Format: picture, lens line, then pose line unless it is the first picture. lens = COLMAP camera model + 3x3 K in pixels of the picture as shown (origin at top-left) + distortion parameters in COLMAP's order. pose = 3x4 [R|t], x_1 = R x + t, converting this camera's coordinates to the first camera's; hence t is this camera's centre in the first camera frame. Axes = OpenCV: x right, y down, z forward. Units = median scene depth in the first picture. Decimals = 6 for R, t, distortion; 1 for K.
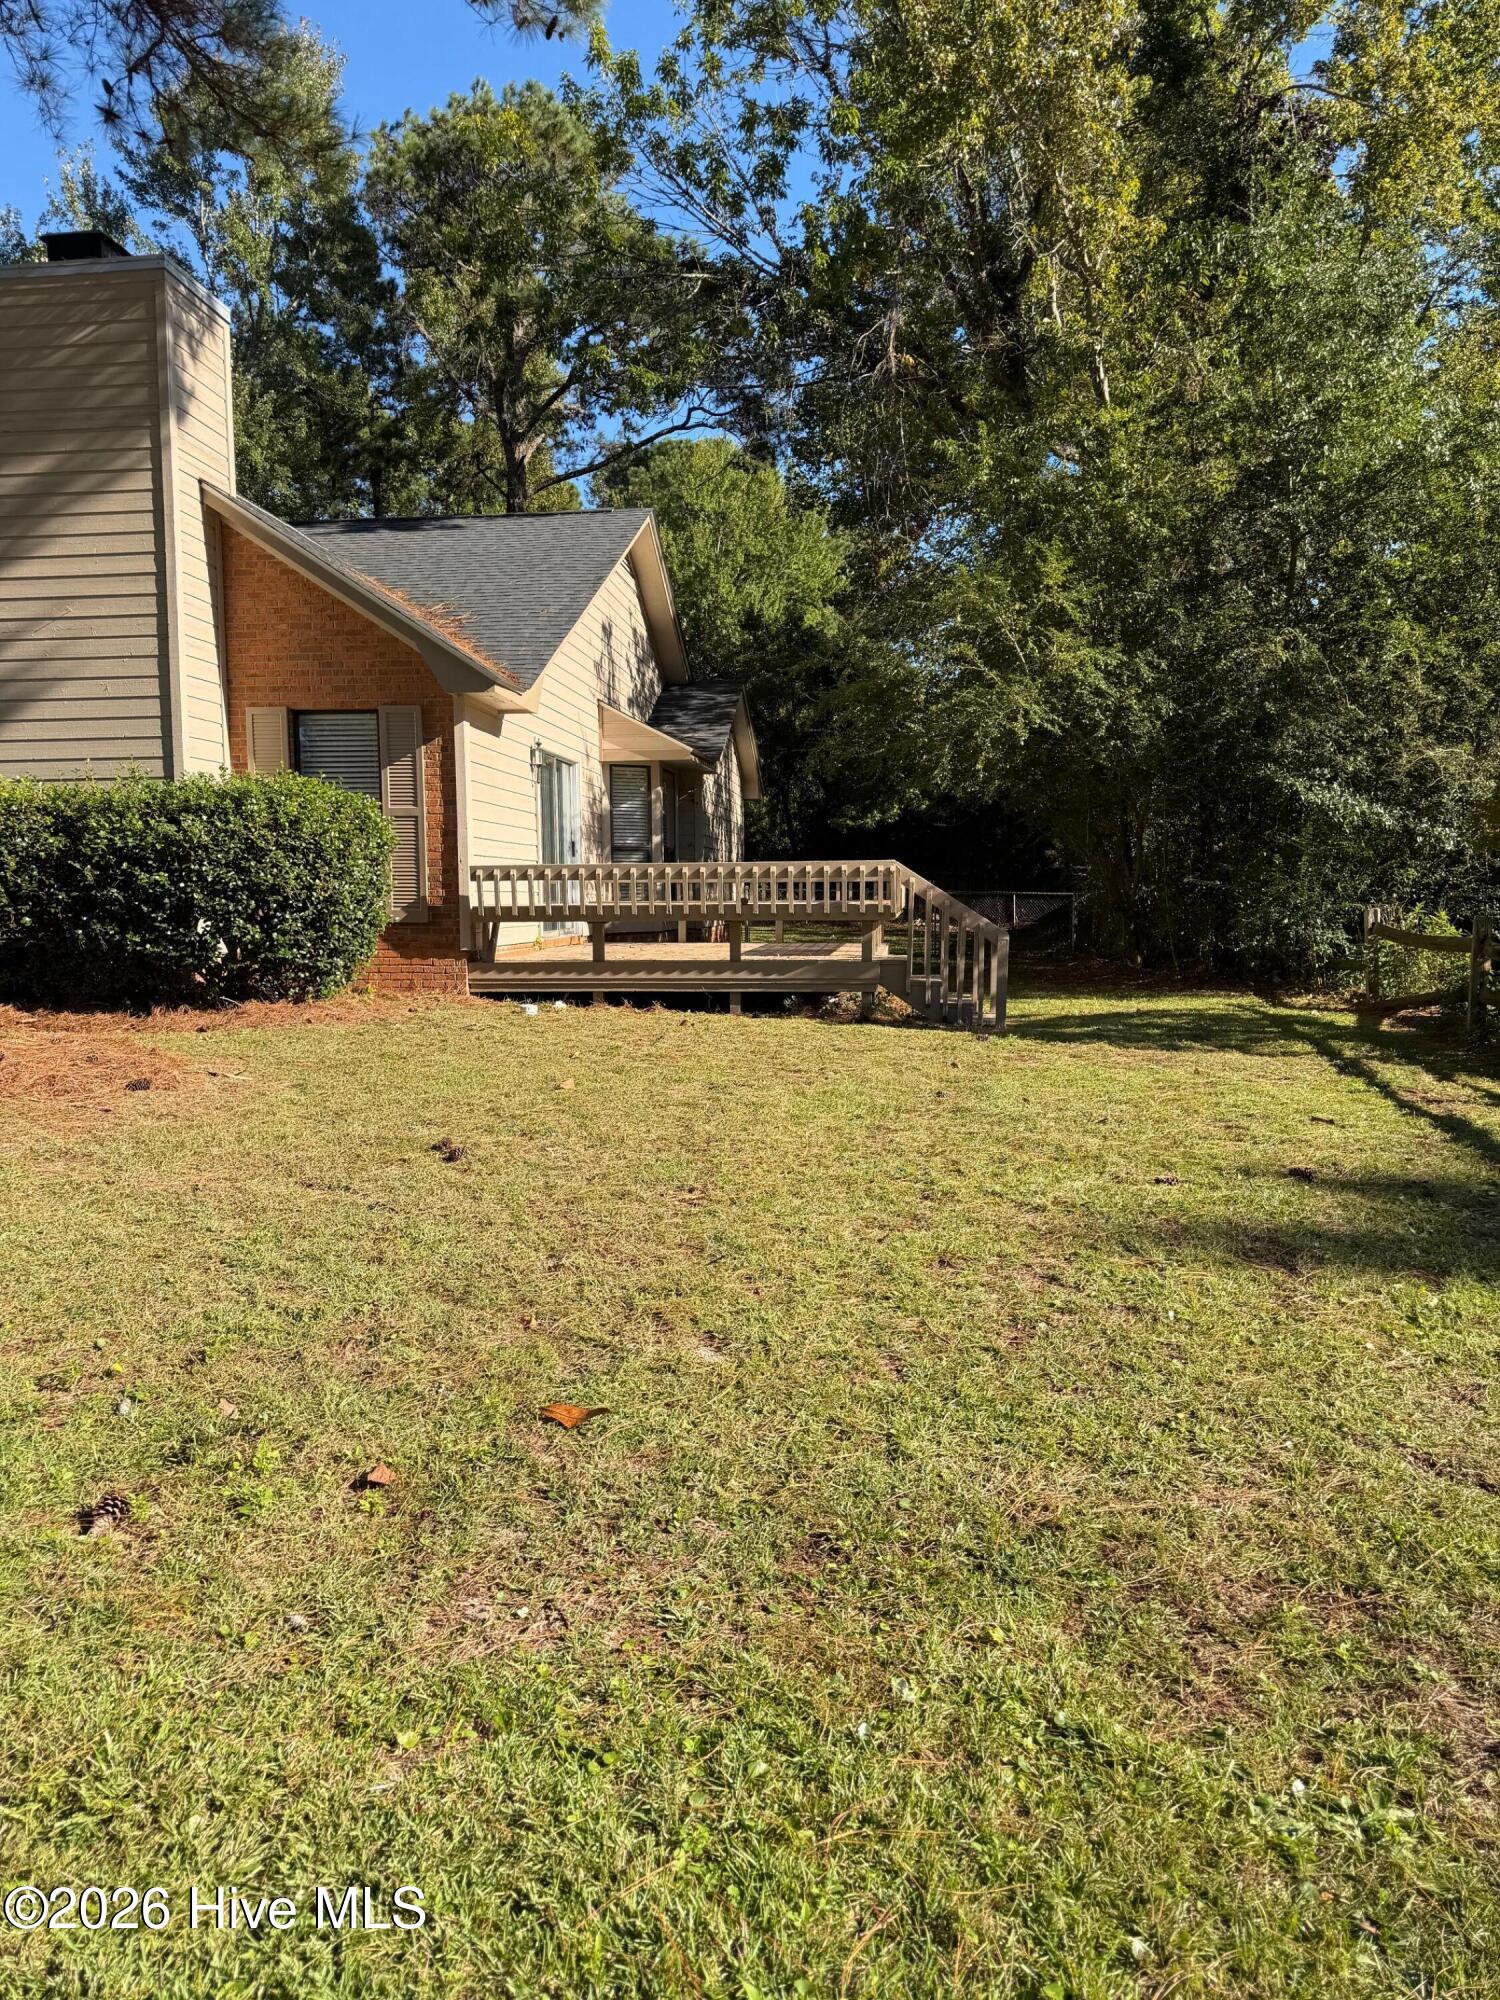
lens RADIAL K [[1419.3, 0, 750.0], [0, 1419.3, 1000.0], [0, 0, 1]] dist [-0.013049, 0.002650]
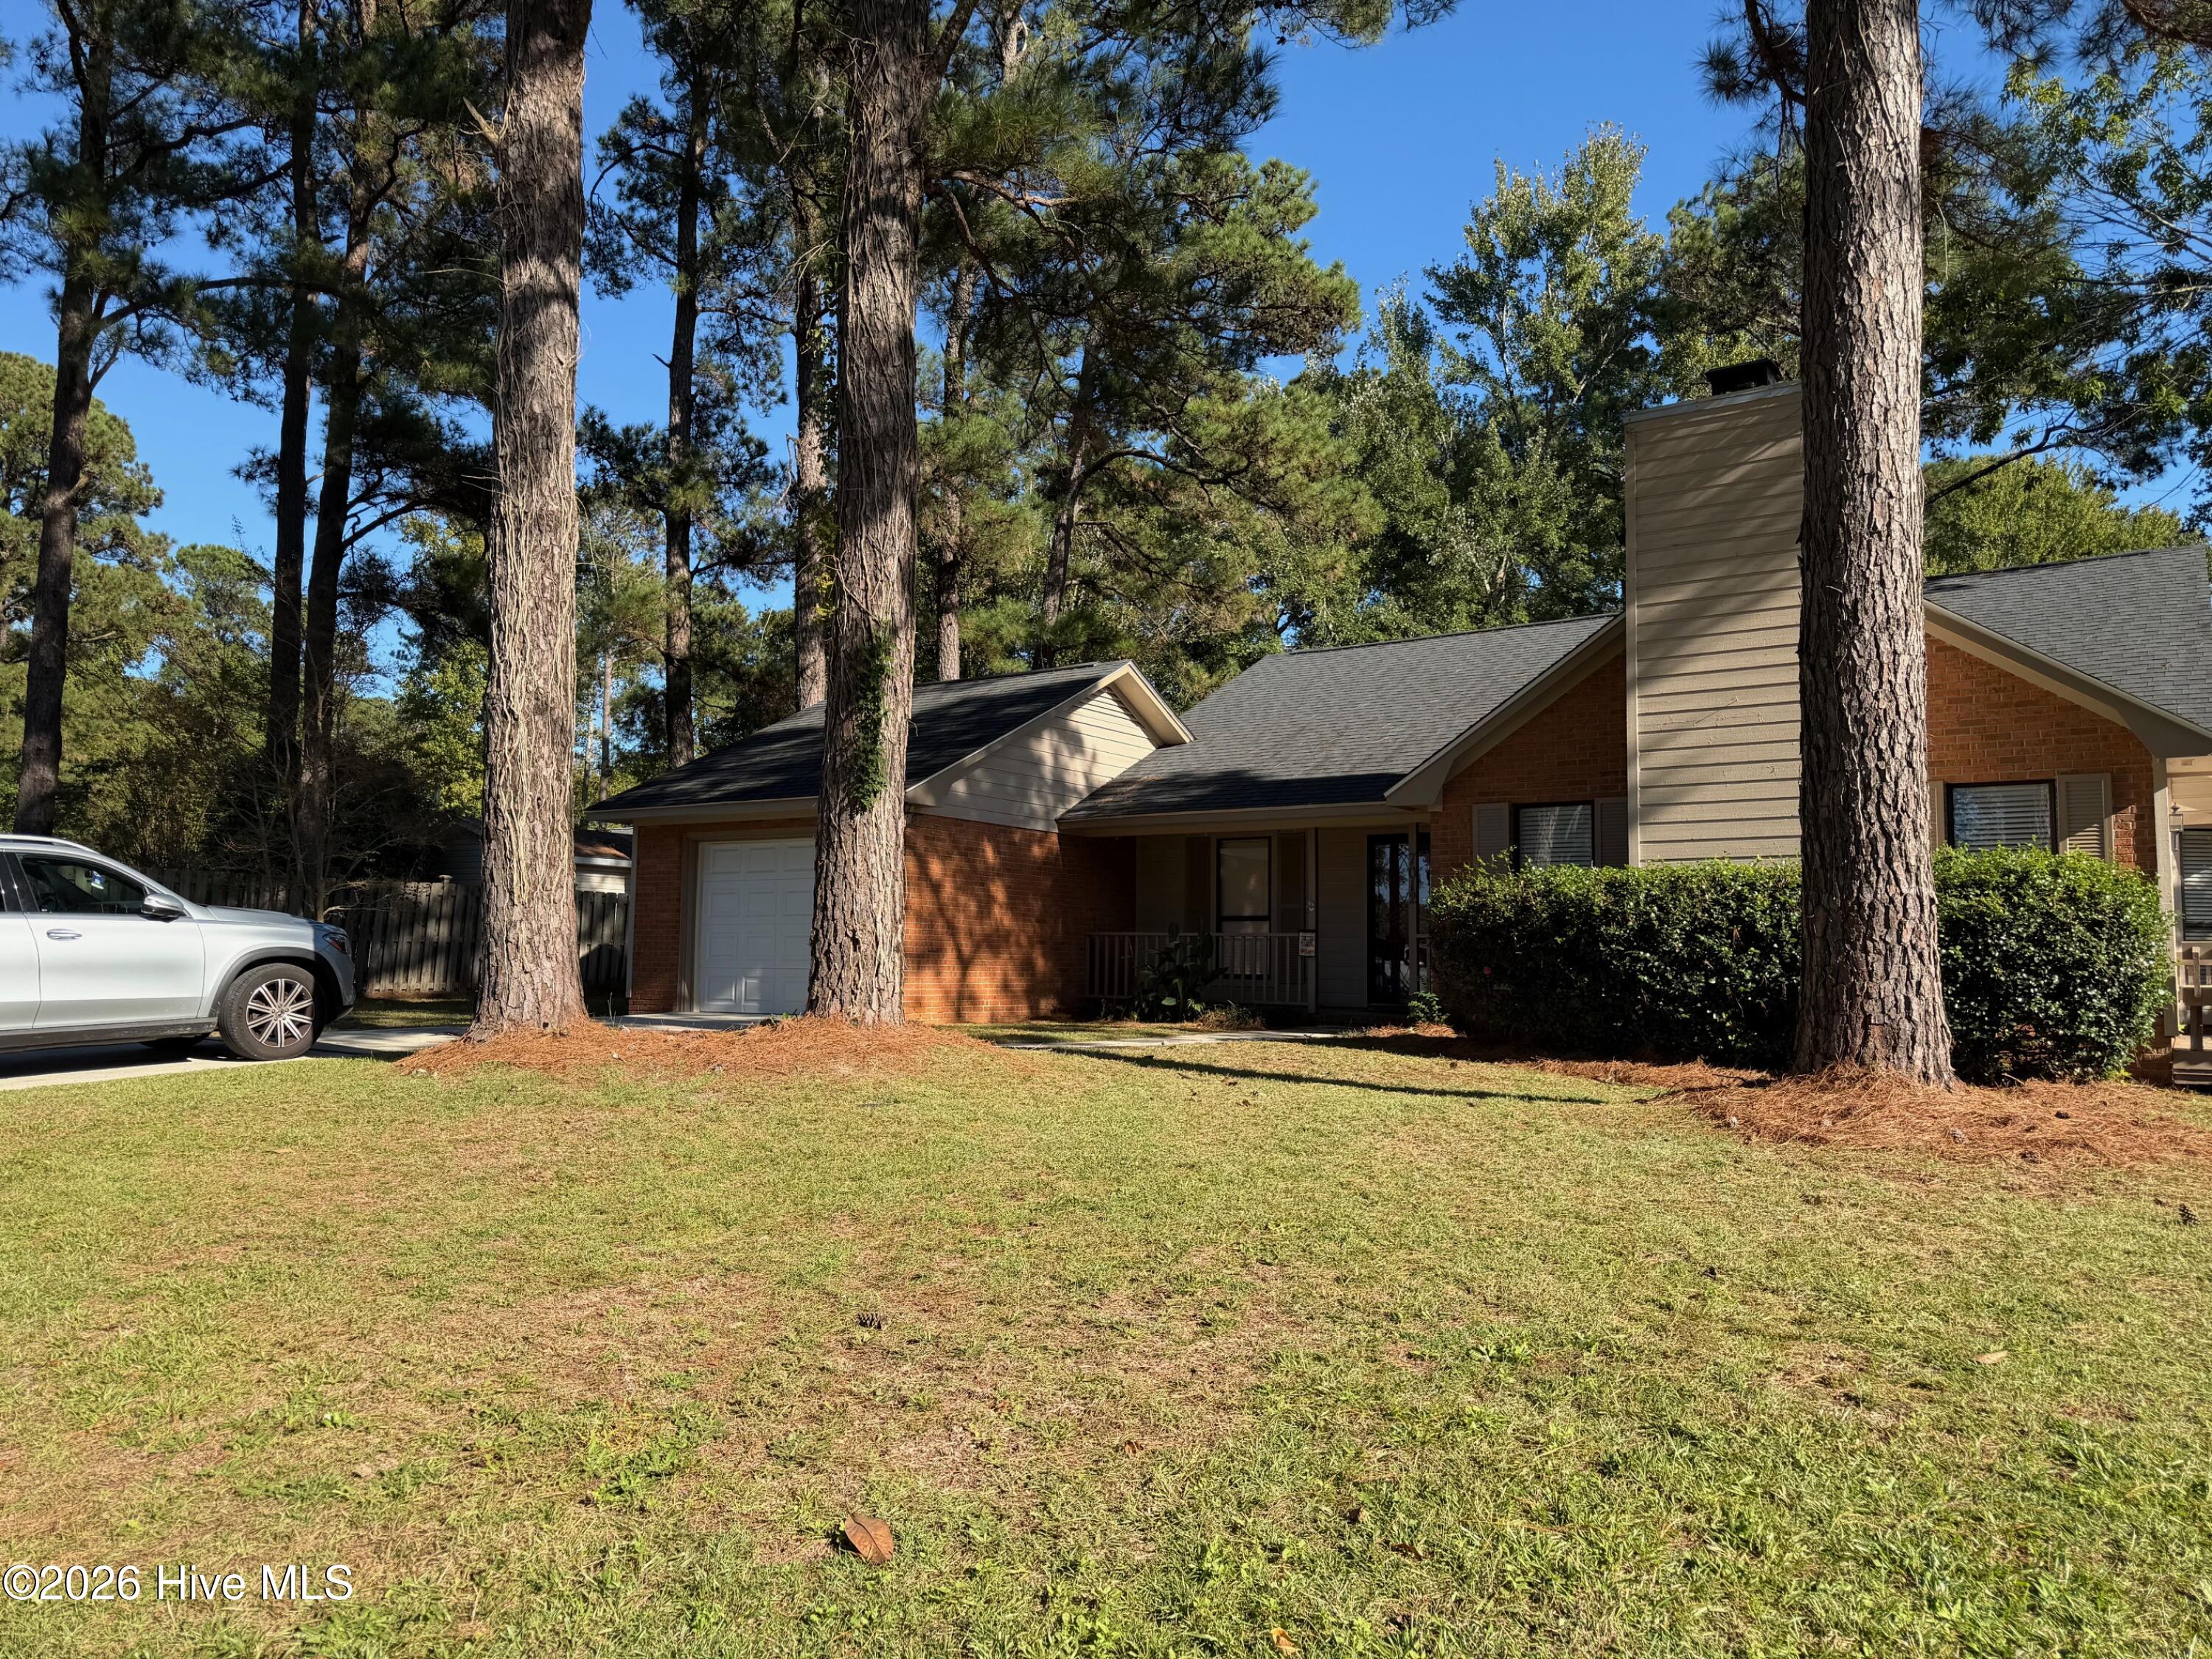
lens RADIAL K [[1569.7, 0, 1106.0], [0, 1569.7, 829.5], [0, 0, 1]] dist [-0.013049, 0.002650]
pose [[0.889197, -0.034797, -0.456199, -0.348803], [-0.043174, 0.986273, -0.159381, 0.024701], [0.455482, 0.161417, 0.875489, -0.211816]]
